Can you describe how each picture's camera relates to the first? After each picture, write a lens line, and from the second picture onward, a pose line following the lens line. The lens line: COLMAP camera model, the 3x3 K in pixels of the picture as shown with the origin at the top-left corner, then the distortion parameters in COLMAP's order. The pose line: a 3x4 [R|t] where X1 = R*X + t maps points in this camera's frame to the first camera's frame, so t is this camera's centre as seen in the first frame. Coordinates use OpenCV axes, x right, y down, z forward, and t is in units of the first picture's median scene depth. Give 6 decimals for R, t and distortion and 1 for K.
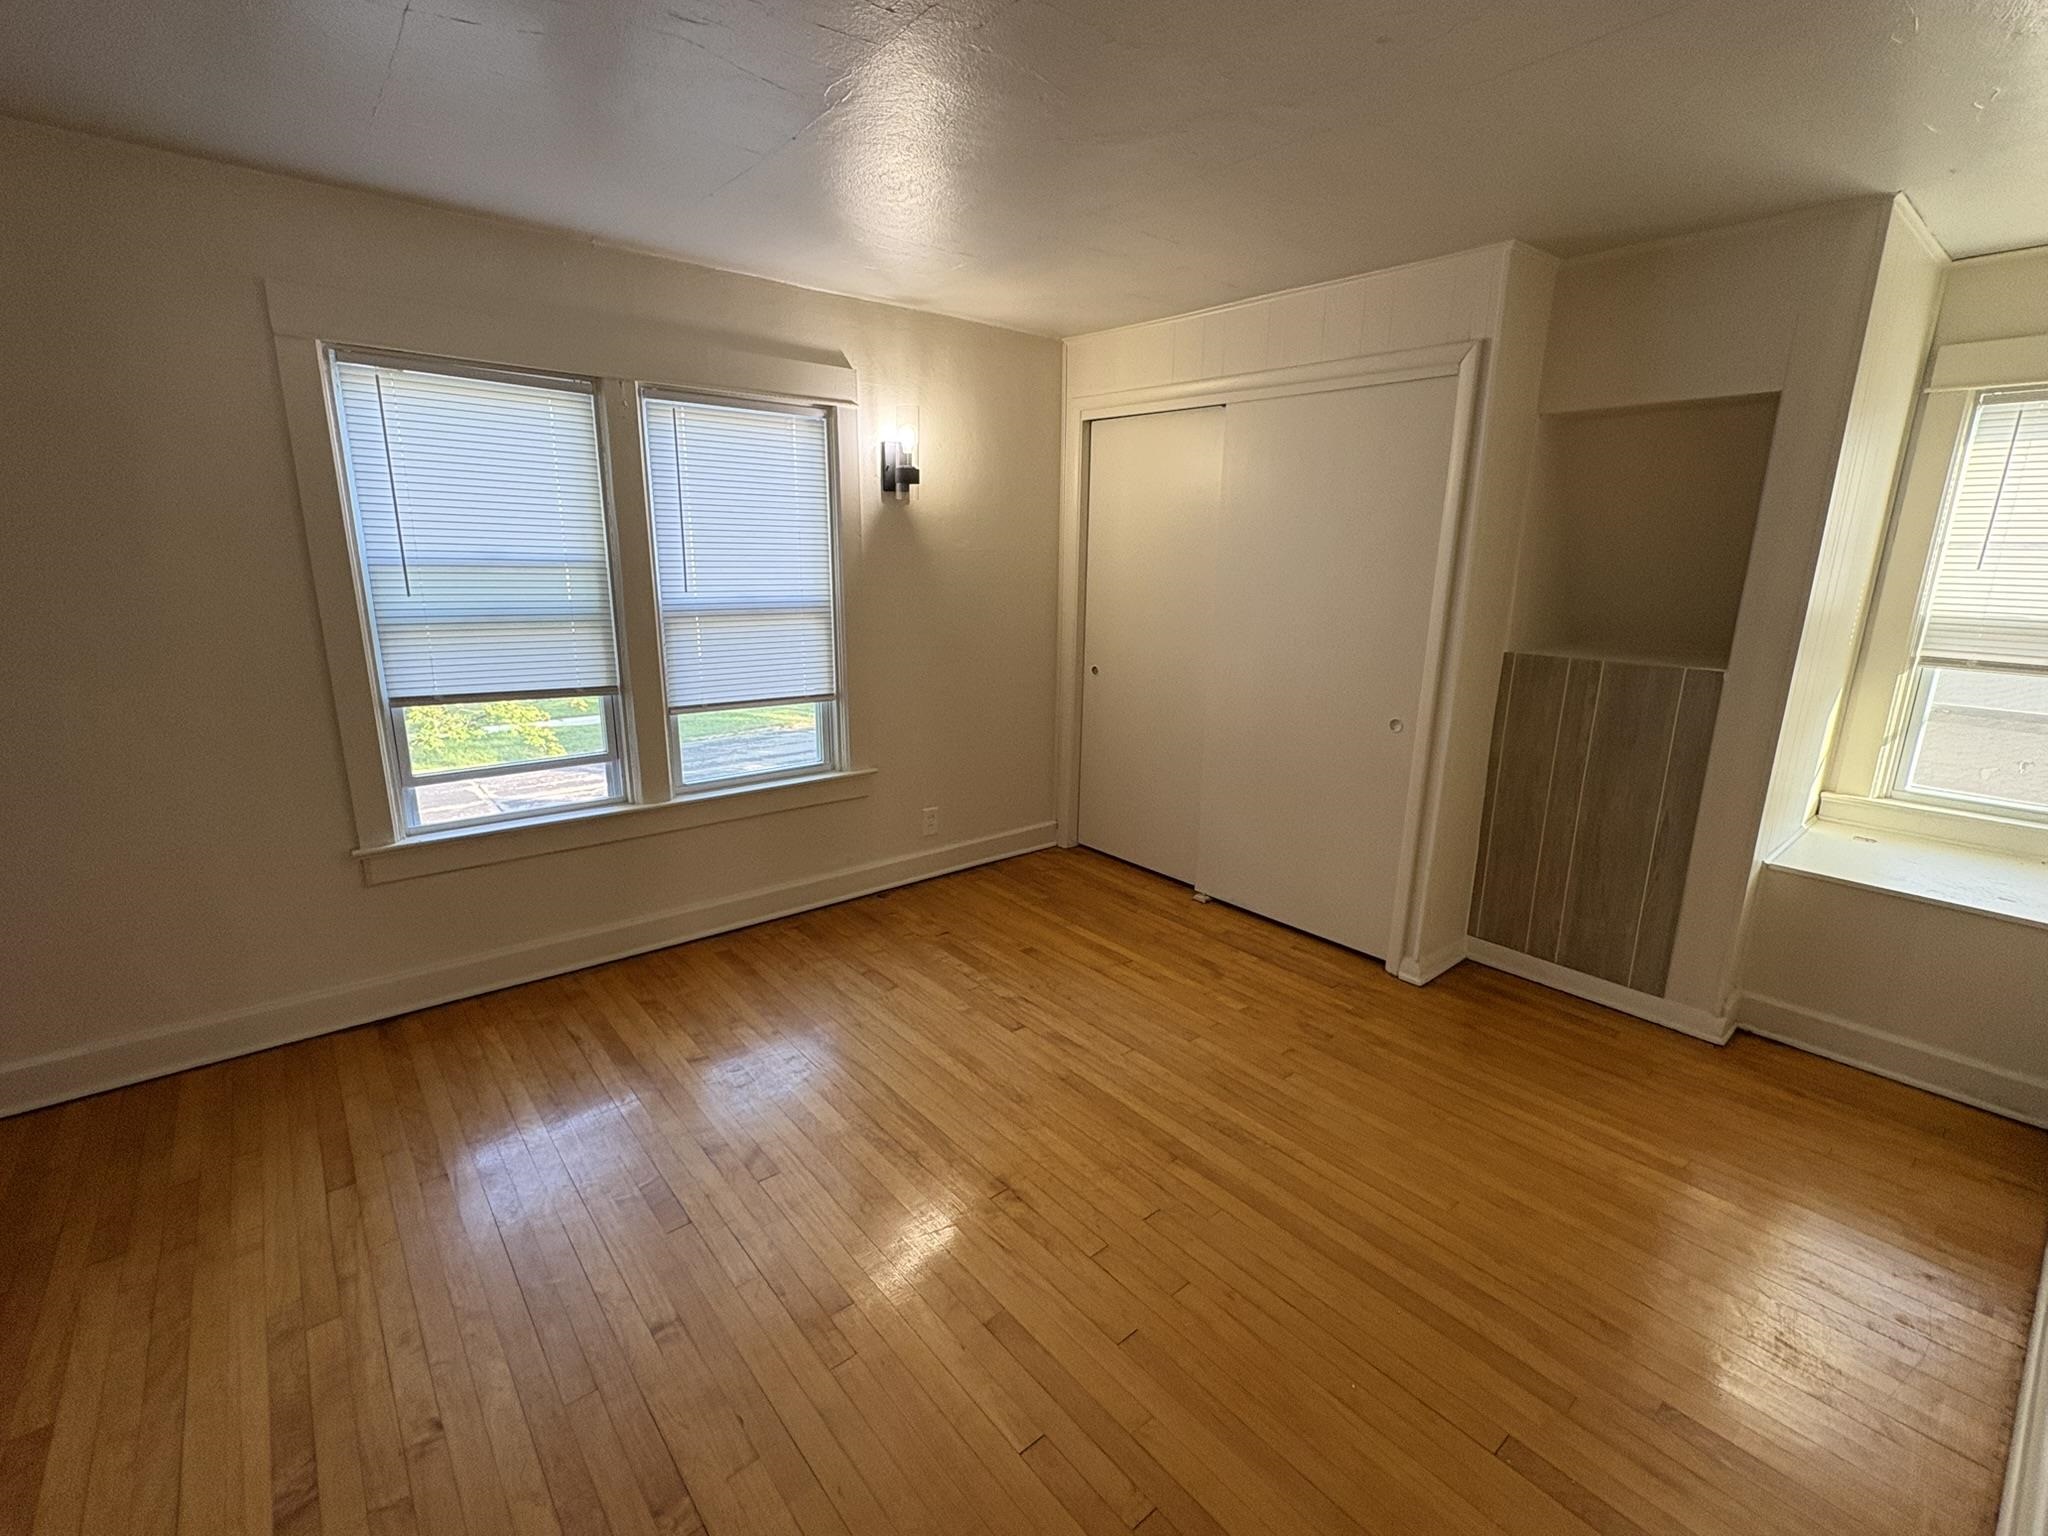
lens RADIAL K [[914.7, 0, 1020.8], [0, 914.7, 771.5], [0, 0, 1]] dist [-0.002322, -0.000153]
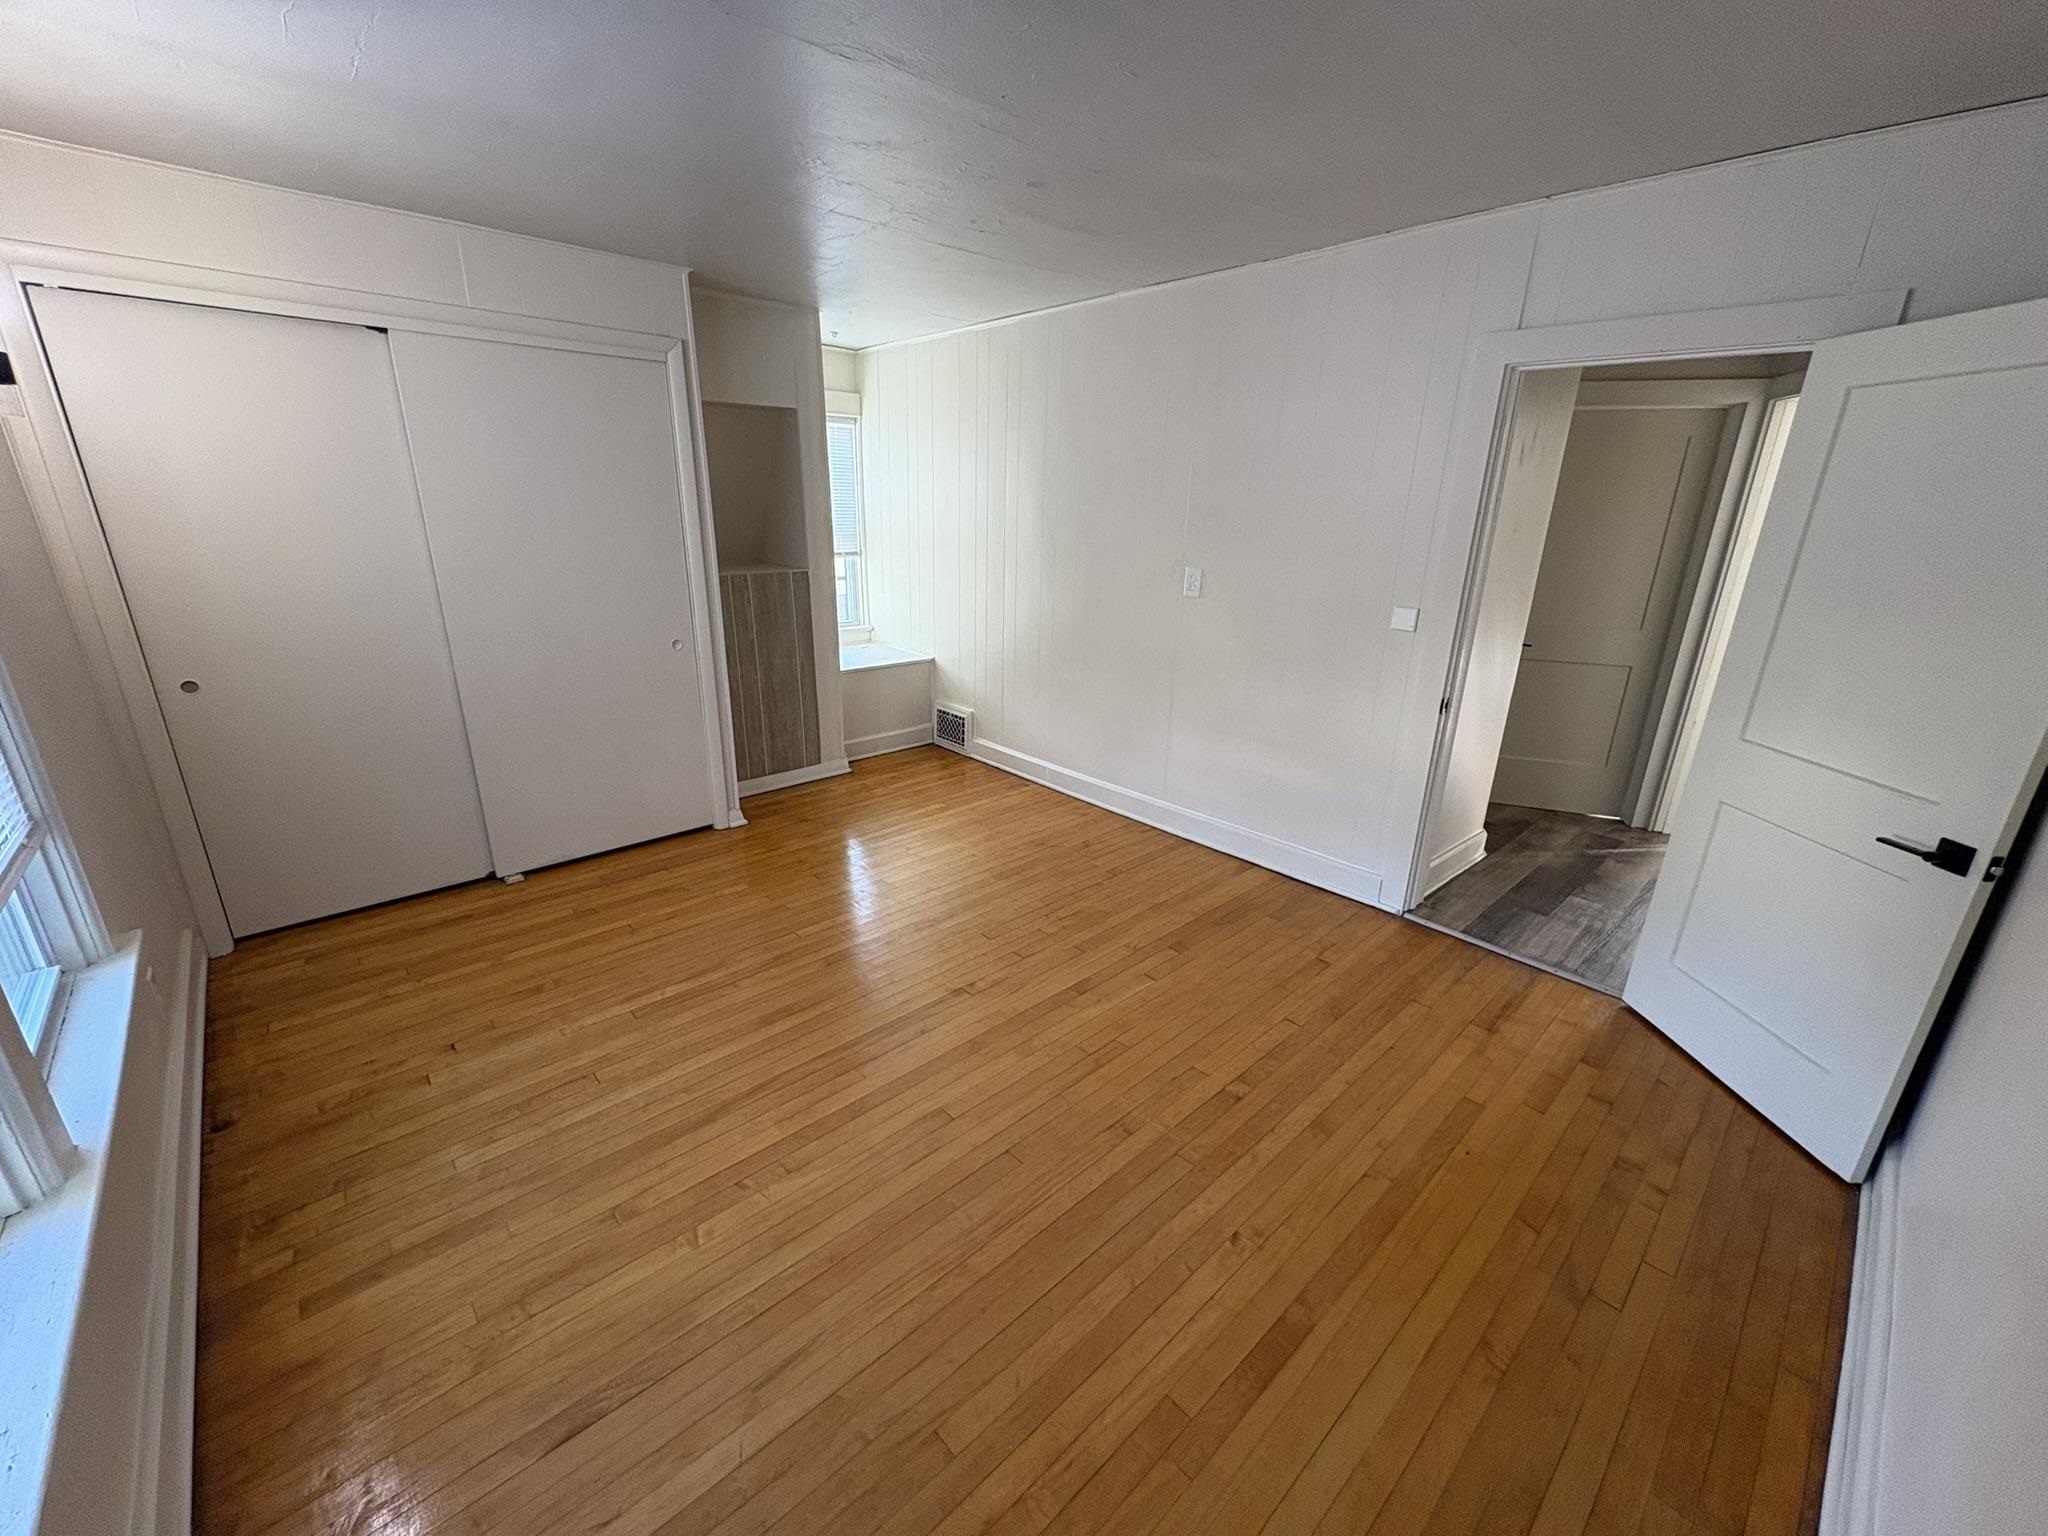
lens RADIAL K [[816.6, 0, 1021.7], [0, 816.6, 771.3], [0, 0, 1]] dist [-0.003383, -0.000196]
pose [[-0.050081, -0.331370, 0.942171, -0.712702], [0.219430, 0.916654, 0.334060, -0.158634], [-0.974342, 0.223470, 0.026806, 0.534641]]
